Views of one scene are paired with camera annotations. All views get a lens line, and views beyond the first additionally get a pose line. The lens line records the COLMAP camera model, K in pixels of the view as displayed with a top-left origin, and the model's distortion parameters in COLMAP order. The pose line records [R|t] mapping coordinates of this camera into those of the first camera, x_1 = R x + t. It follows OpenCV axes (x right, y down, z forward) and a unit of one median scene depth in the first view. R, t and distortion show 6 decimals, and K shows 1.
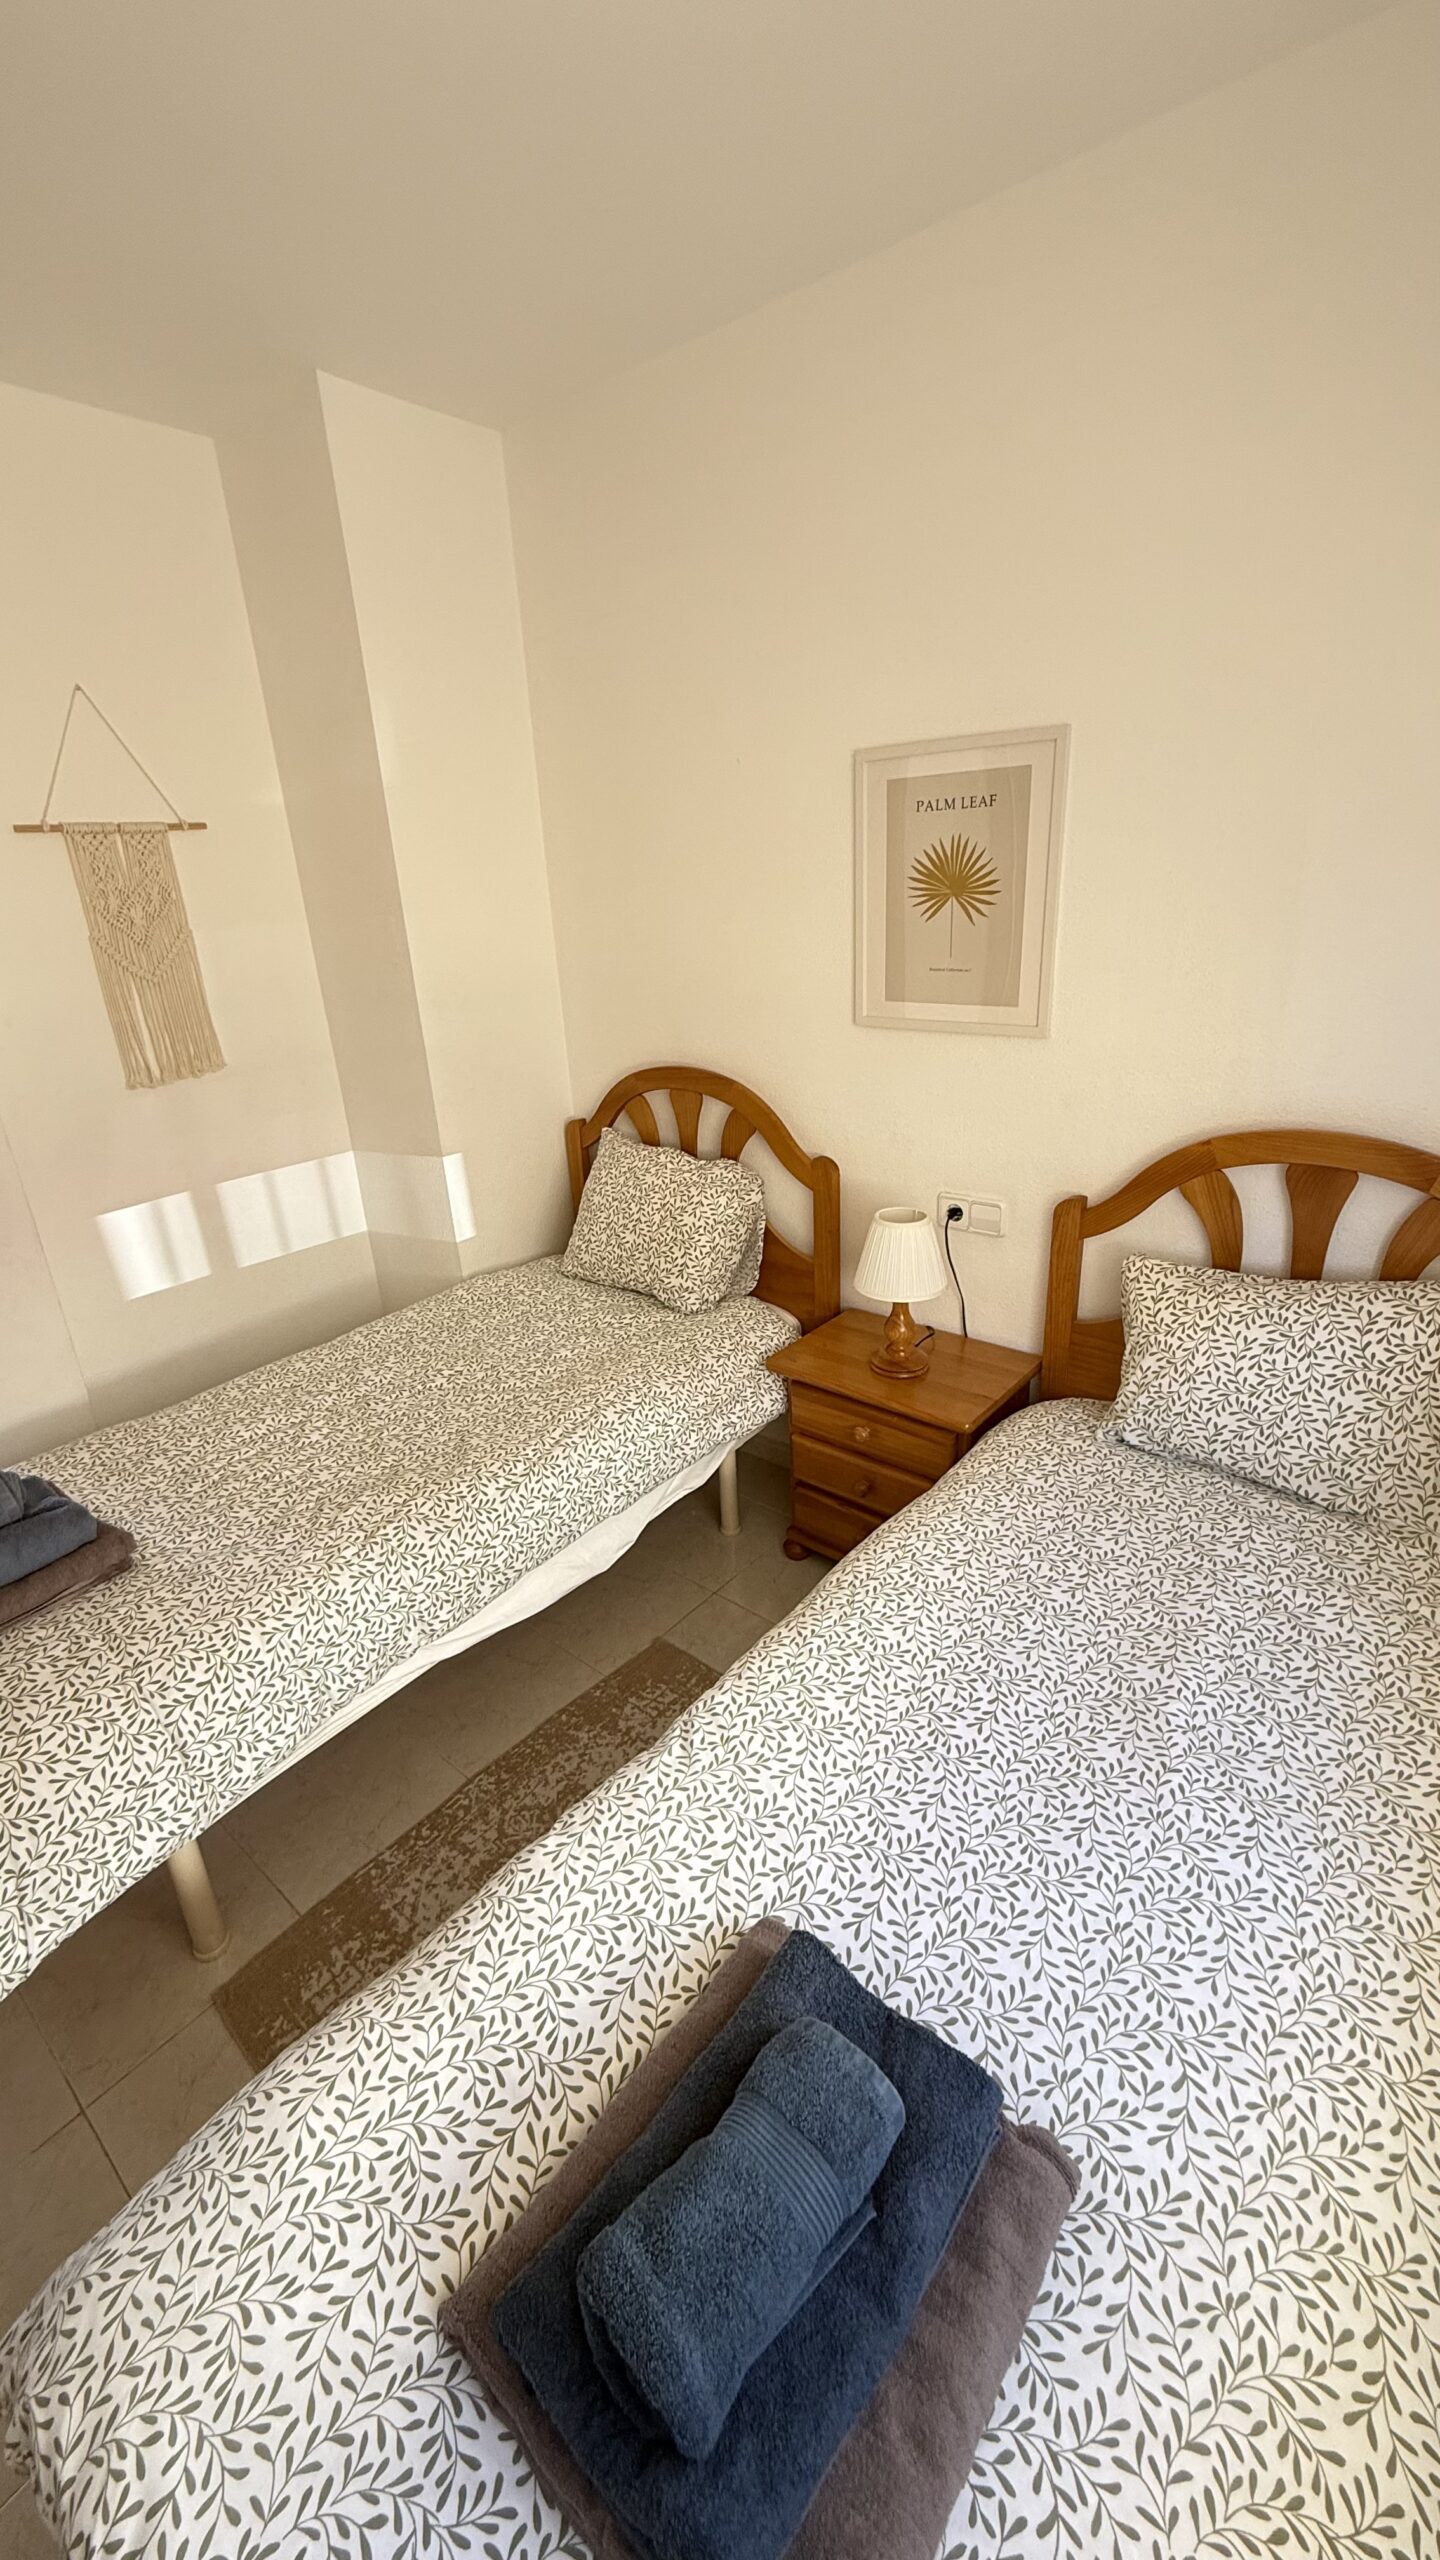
lens RADIAL K [[1009.7, 0, 720.0], [0, 1009.7, 1280.0], [0, 0, 1]] dist [0.000360, 0.000181]
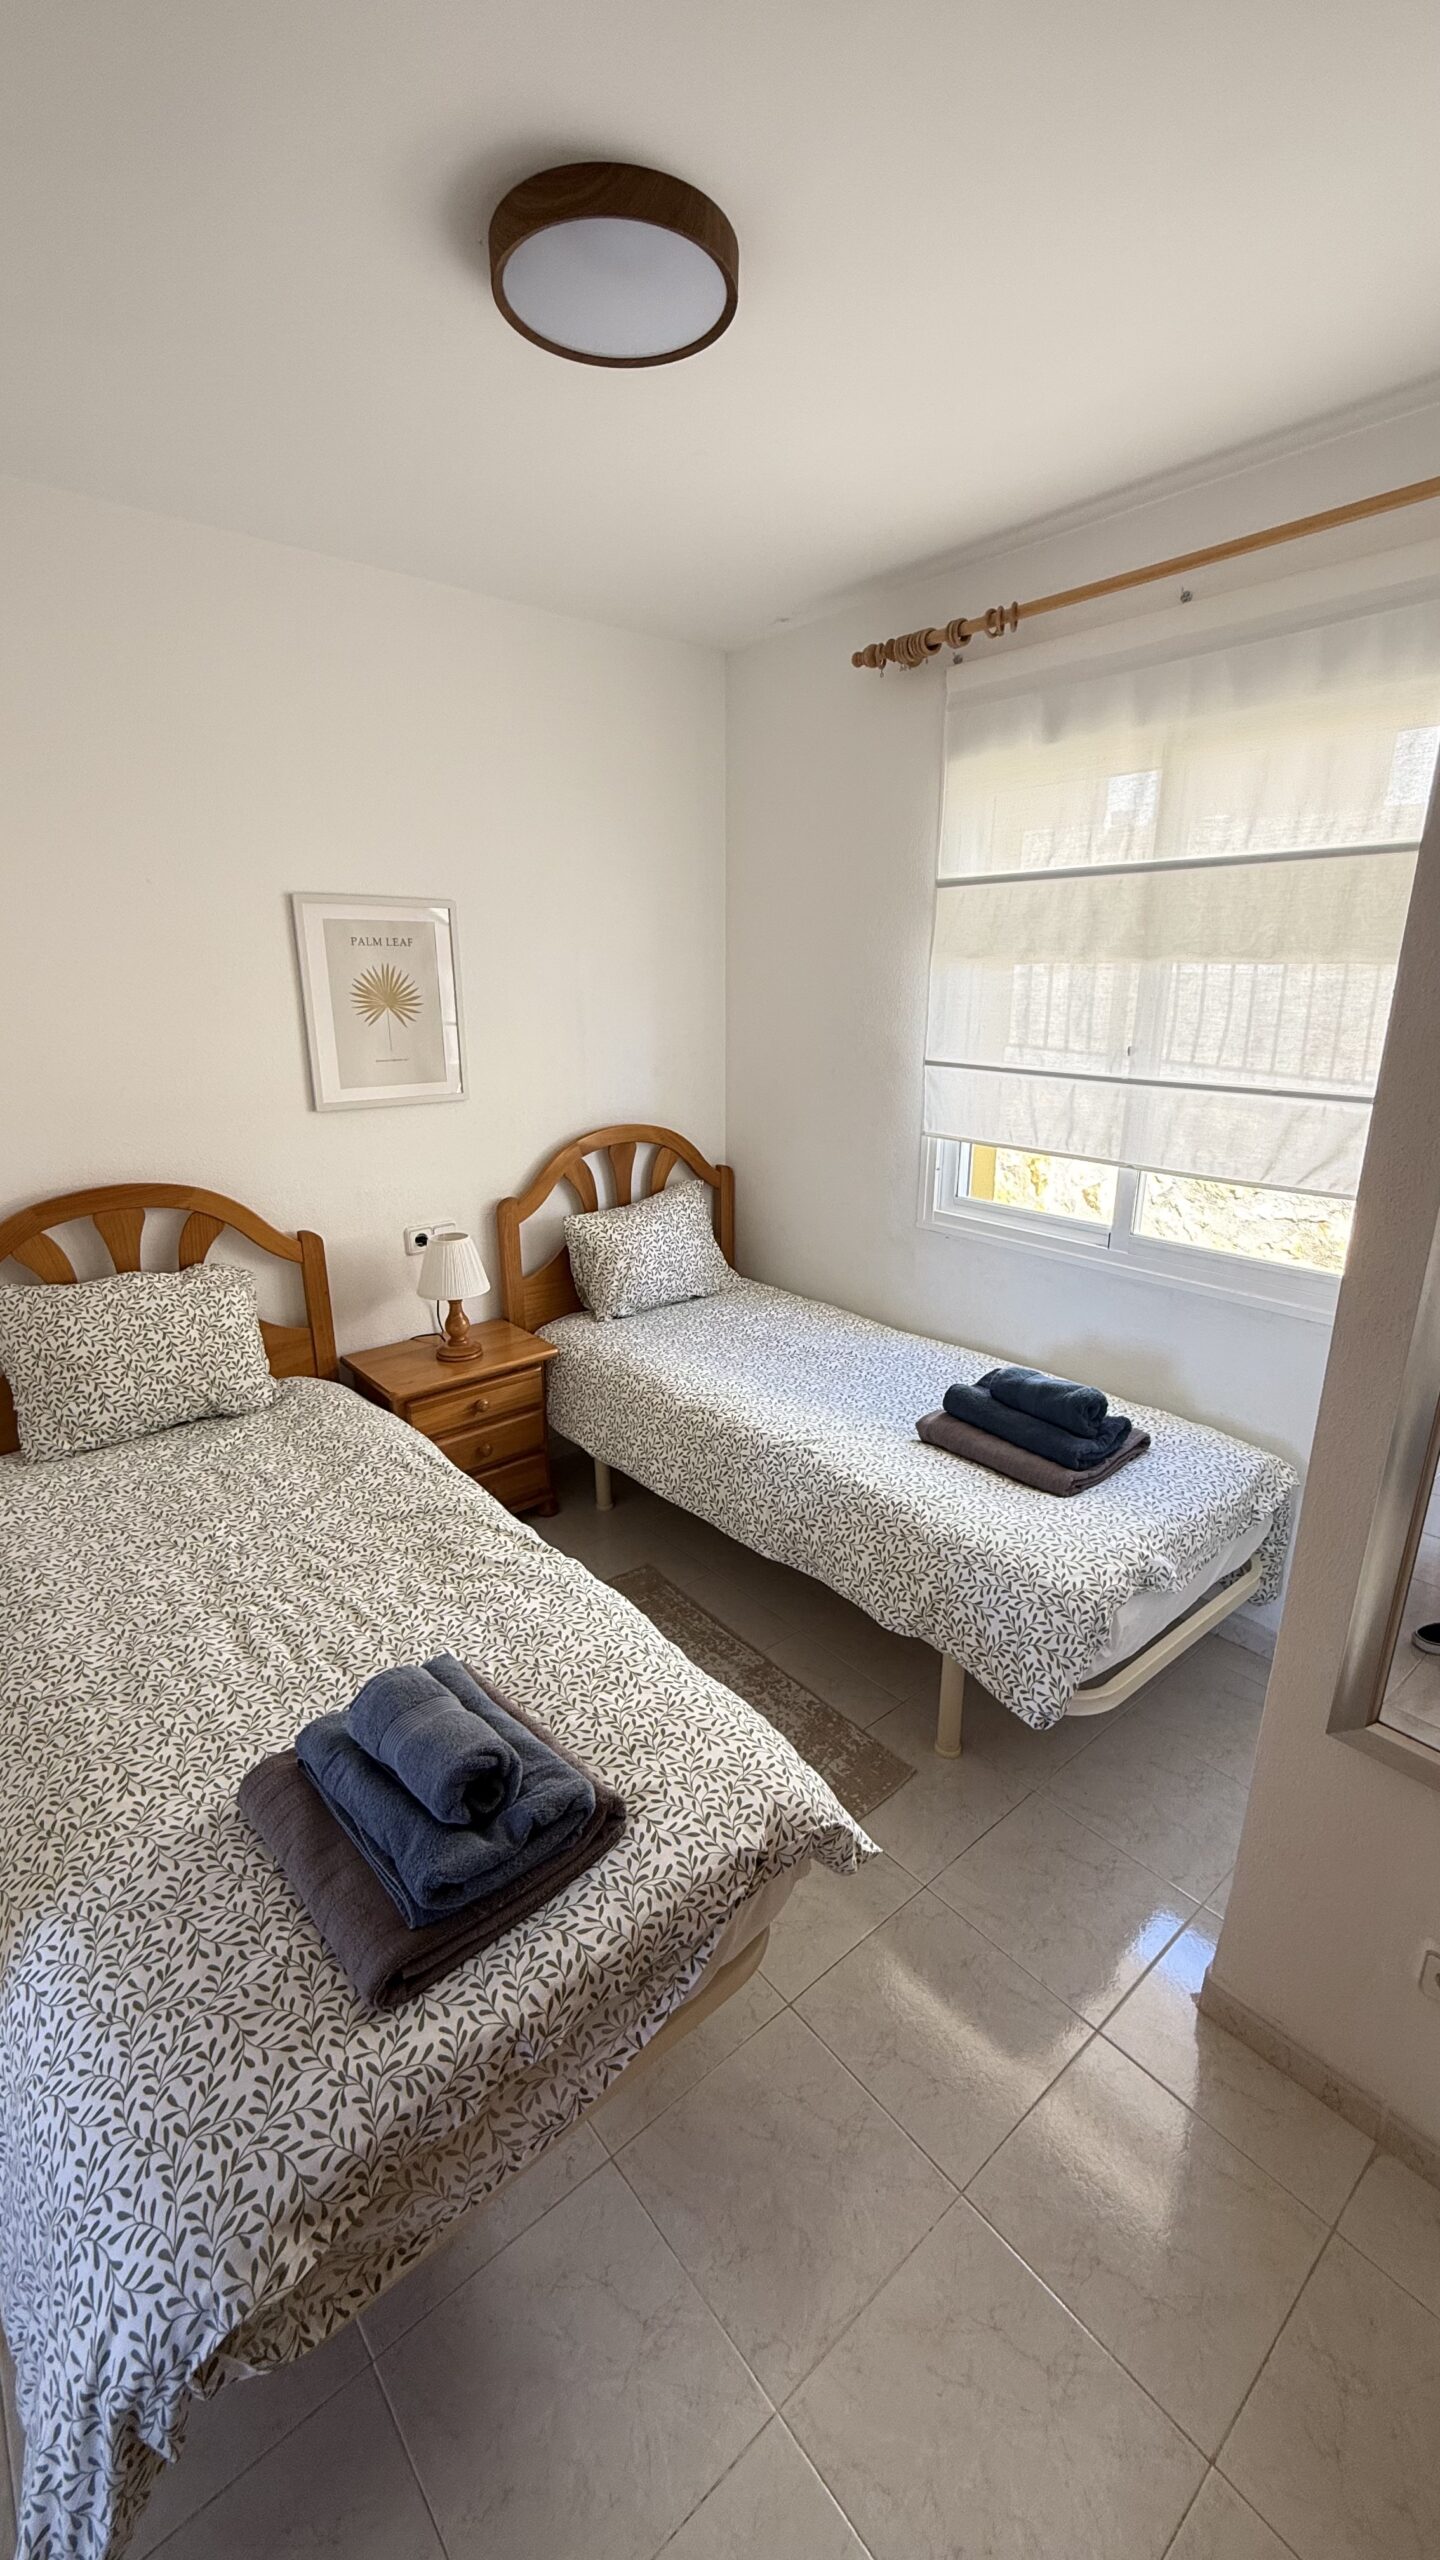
lens RADIAL K [[1009.7, 0, 720.0], [0, 1009.7, 1280.0], [0, 0, 1]] dist [0.000360, 0.000181]
pose [[0.176633, -0.243720, 0.953626, -1.075418], [0.360375, 0.917598, 0.167763, -0.109781], [-0.915932, 0.314030, 0.249908, 0.365448]]
